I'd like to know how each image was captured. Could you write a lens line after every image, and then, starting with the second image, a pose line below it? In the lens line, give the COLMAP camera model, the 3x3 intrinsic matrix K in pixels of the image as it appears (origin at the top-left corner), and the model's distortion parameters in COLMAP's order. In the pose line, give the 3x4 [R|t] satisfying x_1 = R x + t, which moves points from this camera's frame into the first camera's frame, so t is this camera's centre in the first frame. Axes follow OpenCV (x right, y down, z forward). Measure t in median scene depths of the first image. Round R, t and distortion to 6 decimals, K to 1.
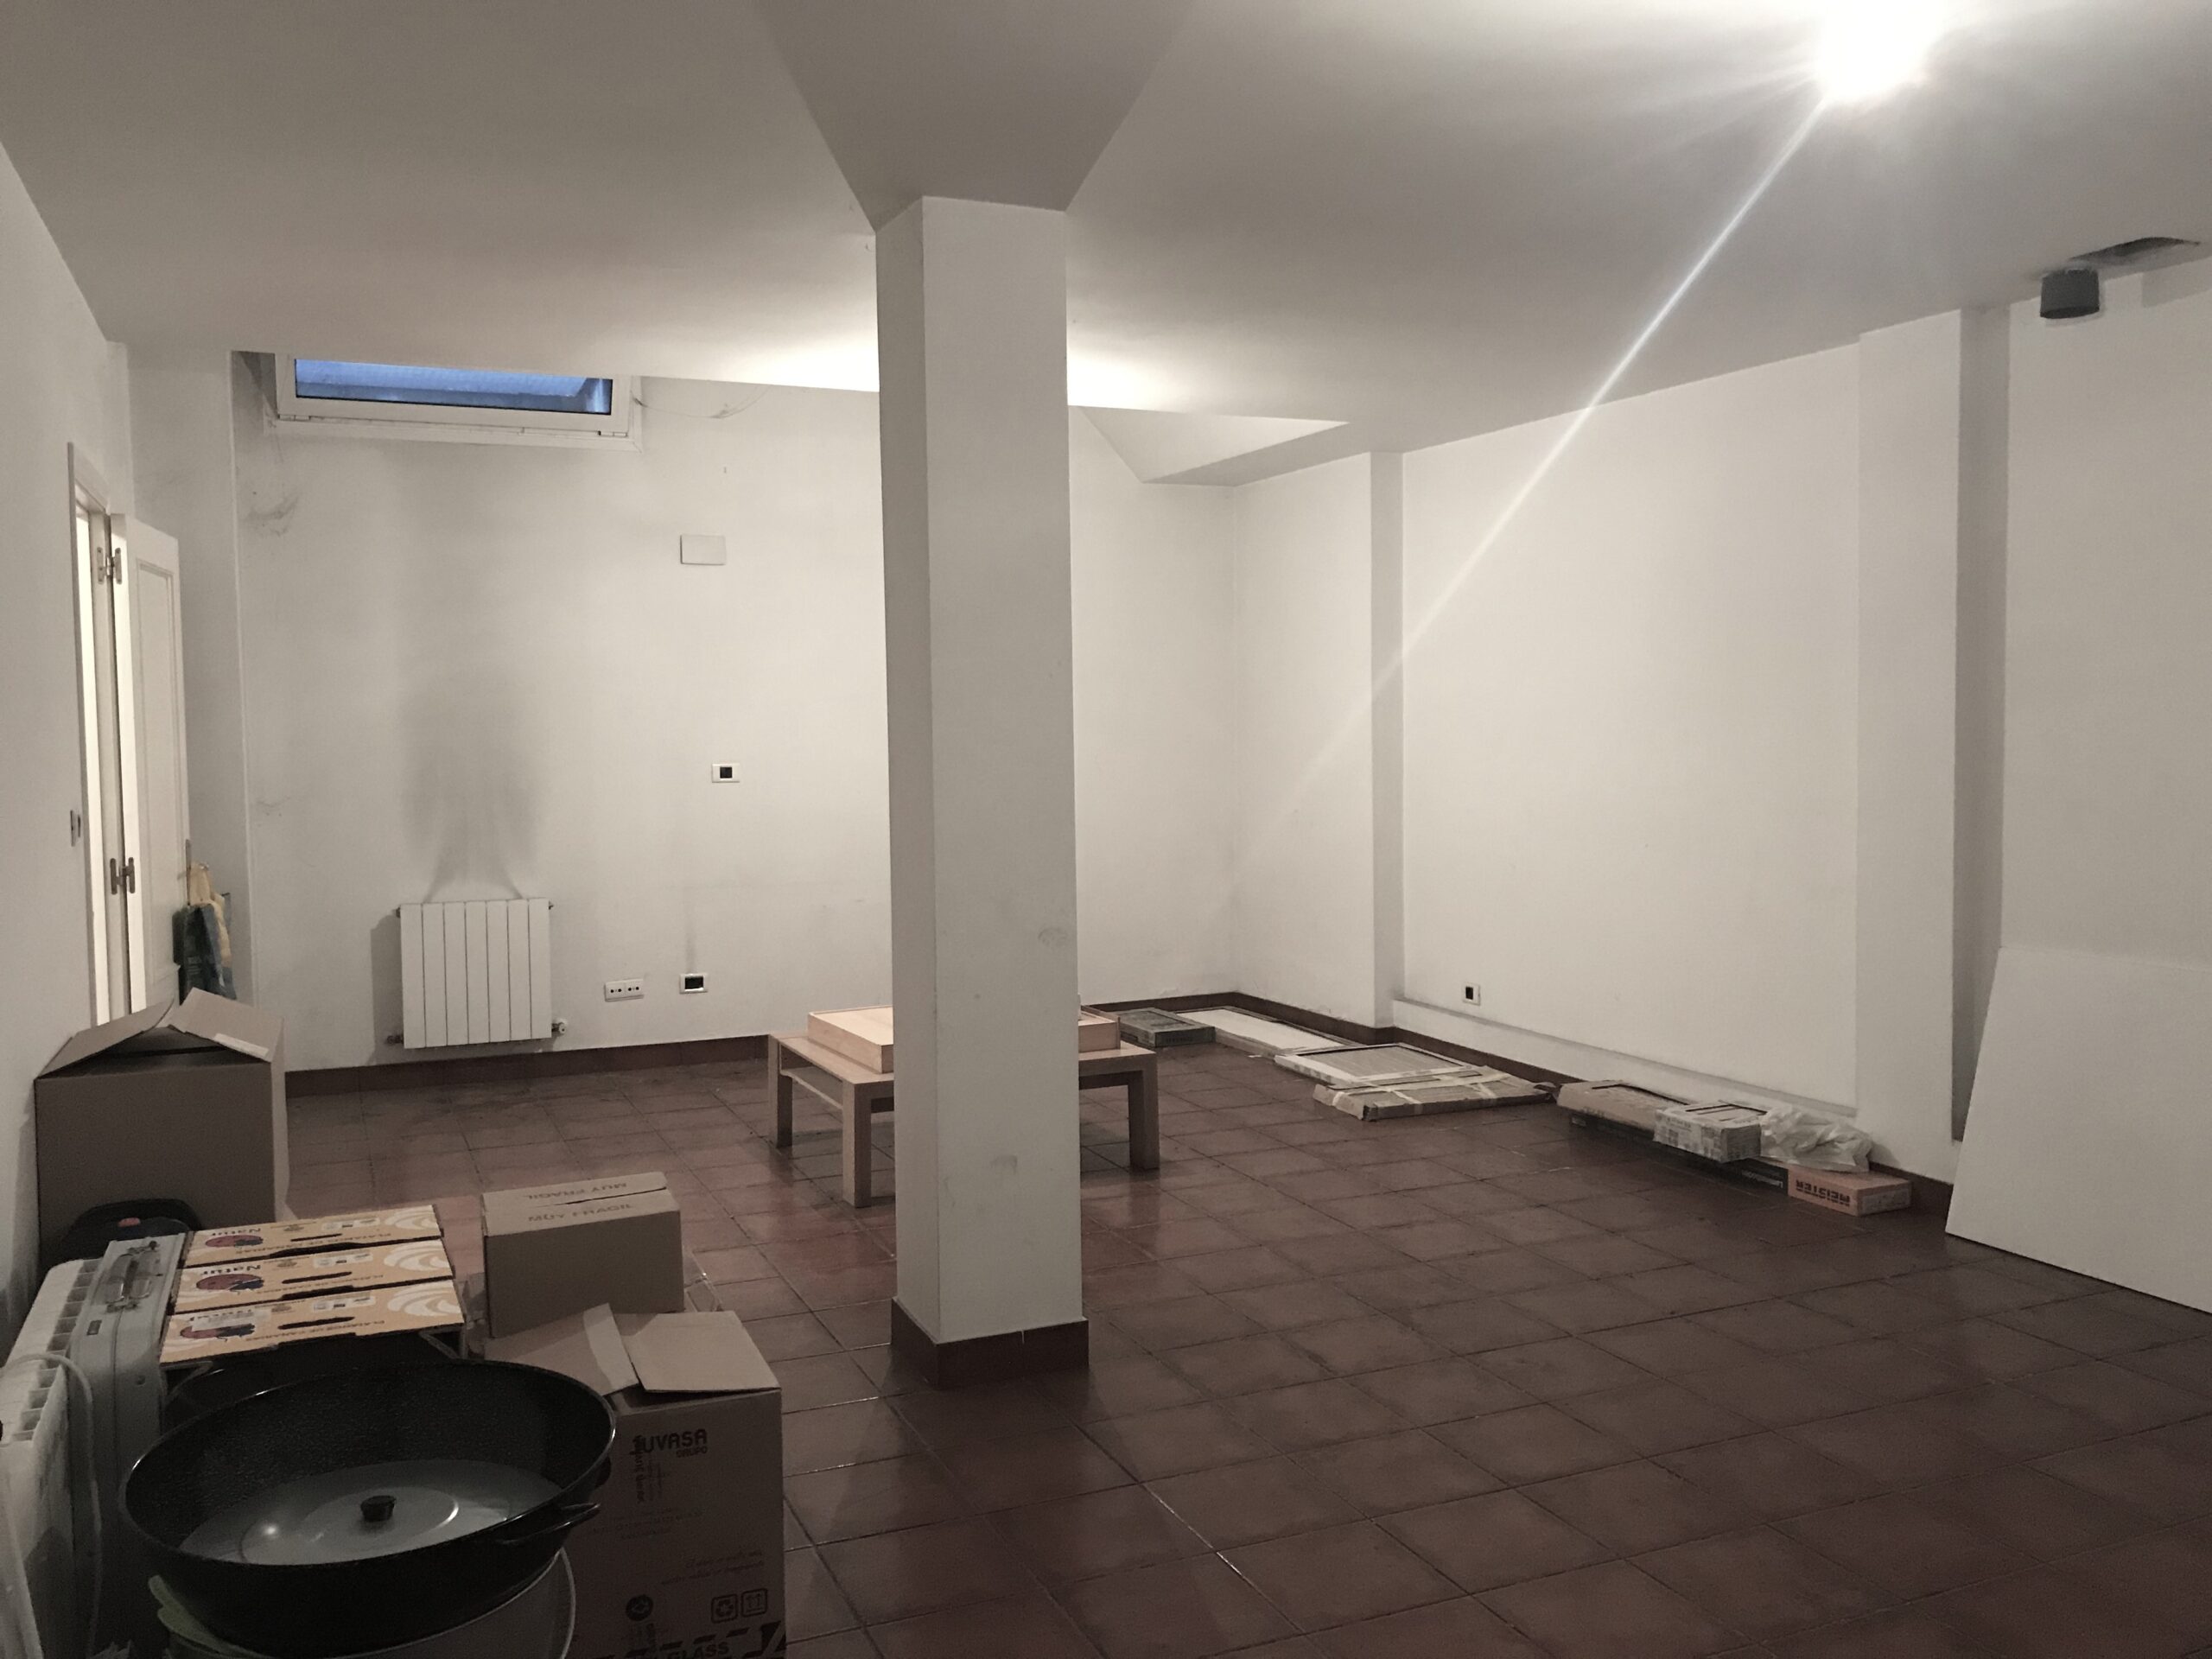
lens RADIAL K [[1802.1, 0, 1106.1], [0, 1802.1, 828.2], [0, 0, 1]] dist [-0.005210, -0.000195]
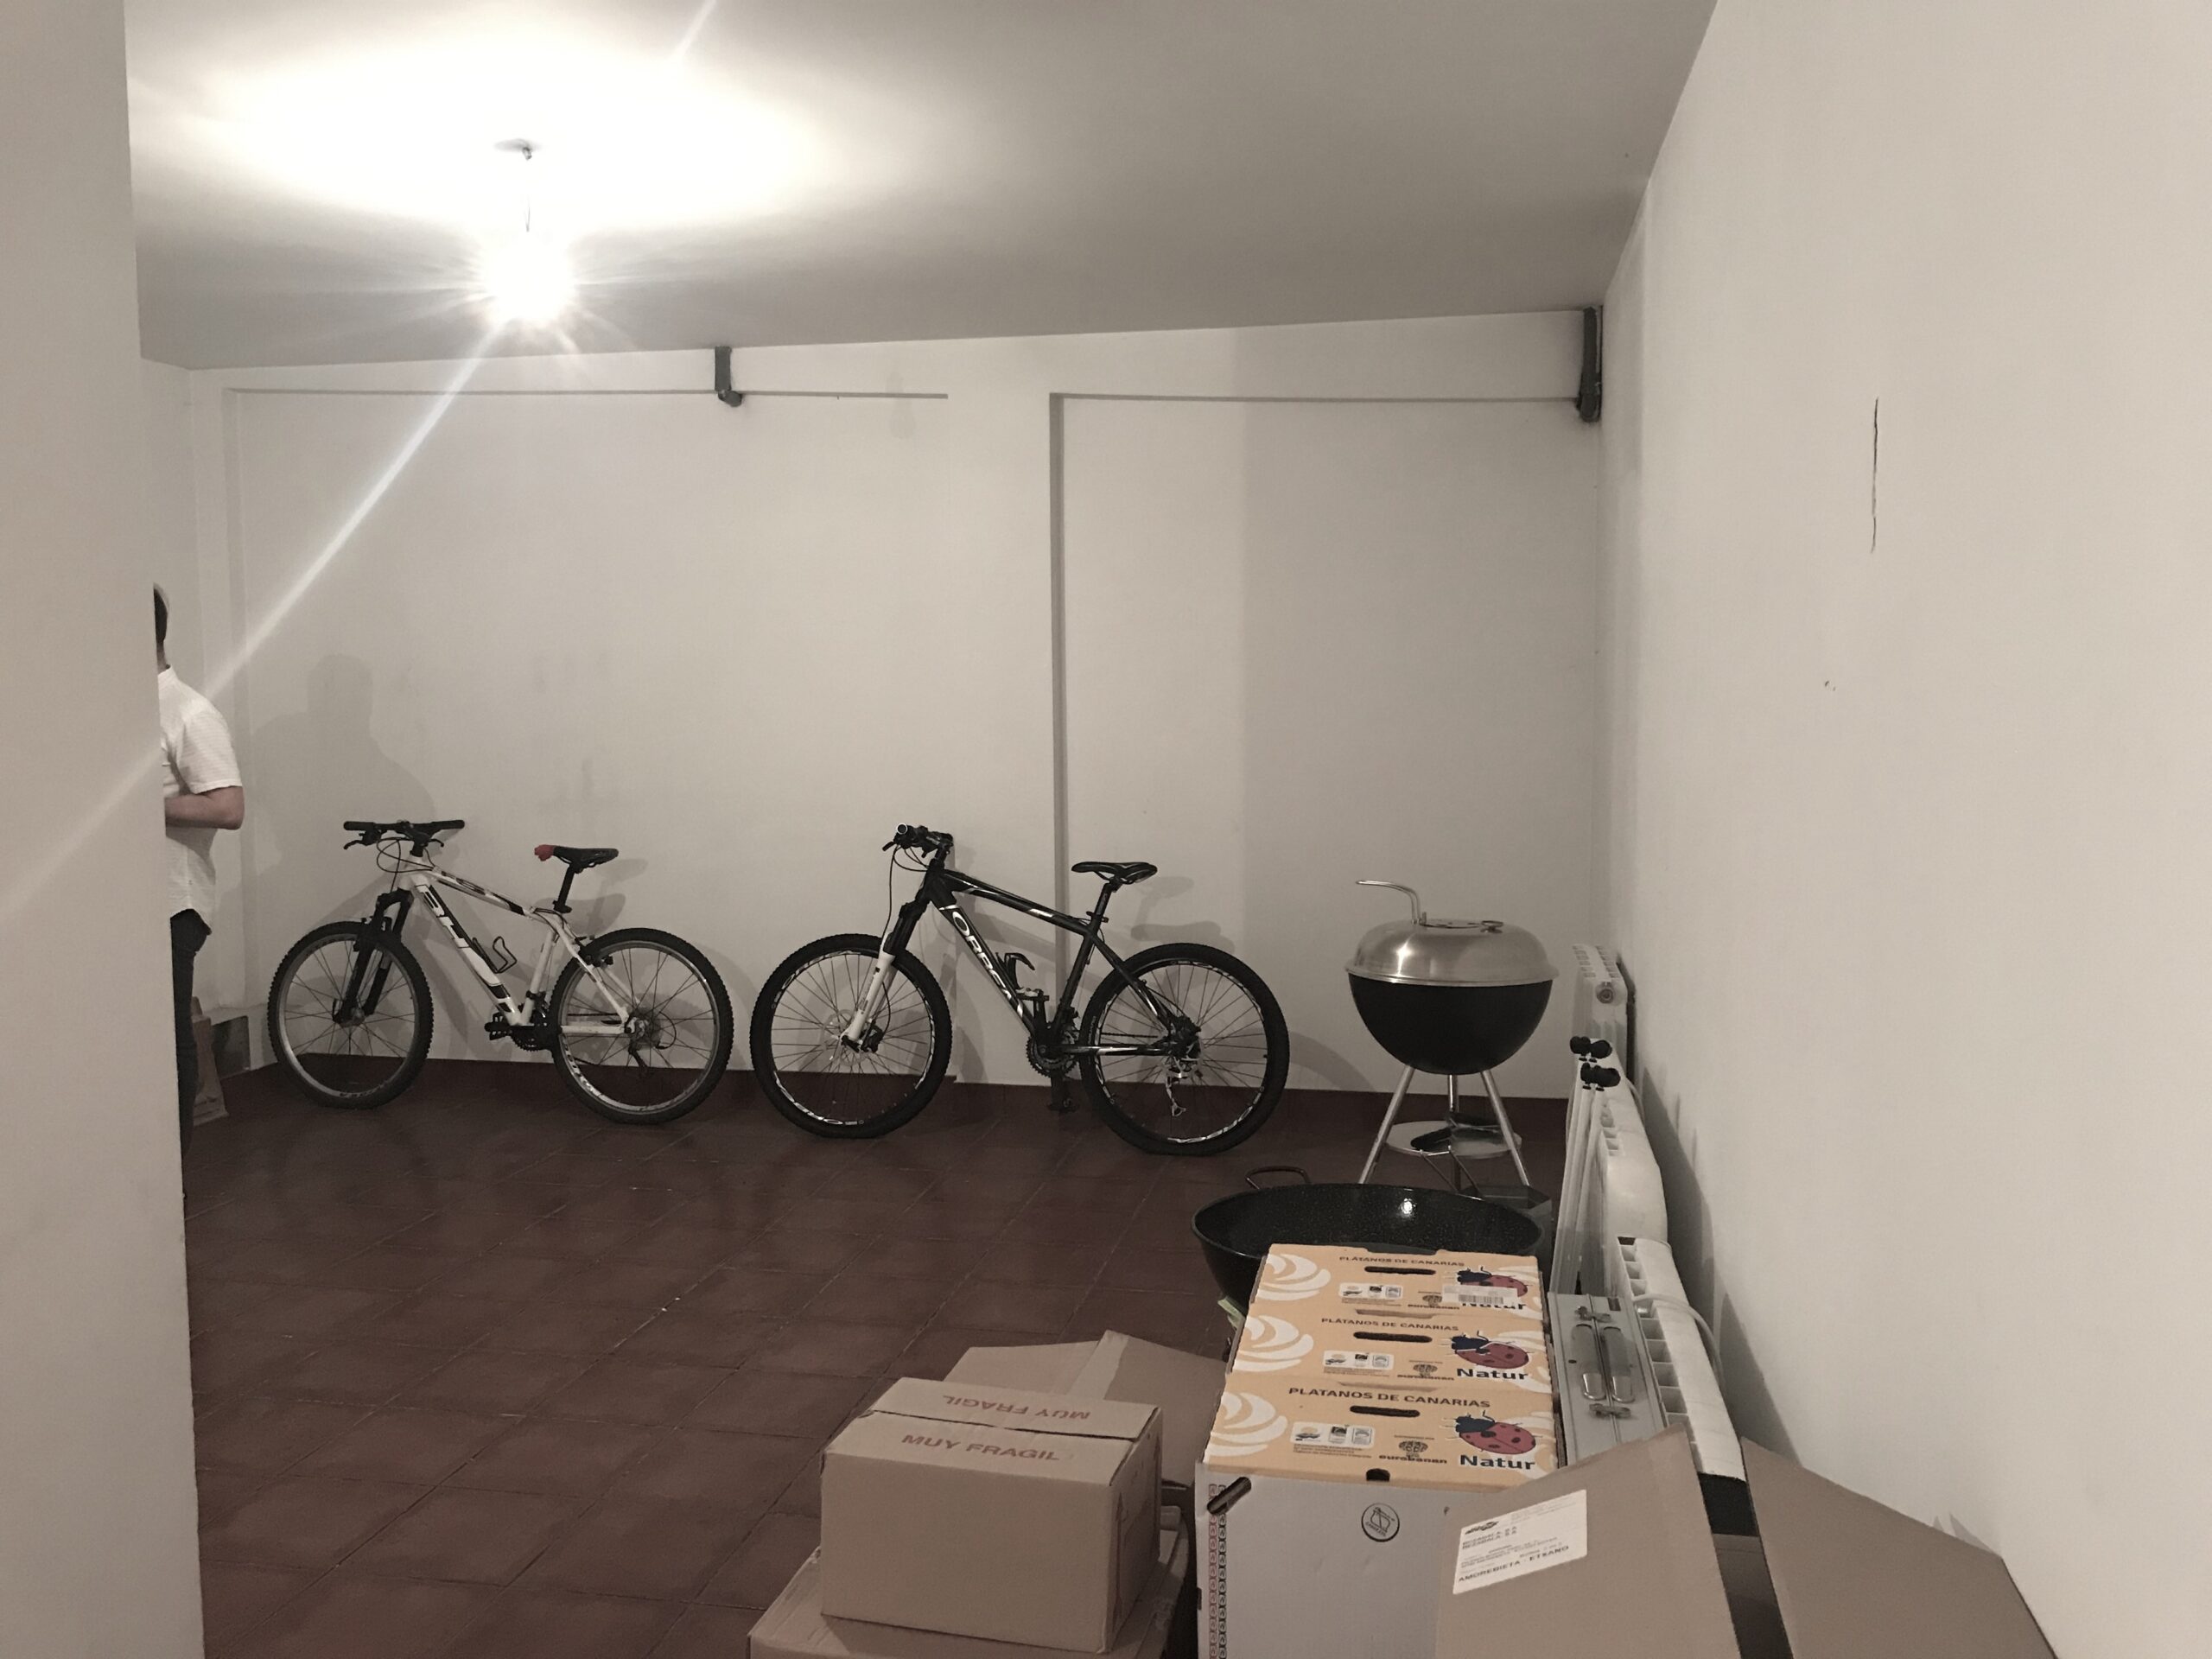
lens RADIAL K [[1802.1, 0, 1109.2], [0, 1802.1, 829.5], [0, 0, 1]] dist [-0.005210, -0.000195]
pose [[-0.820826, -0.033349, 0.570203, -0.839798], [0.045916, 0.991211, 0.124069, -0.097654], [-0.569329, 0.128020, -0.812081, 1.810562]]
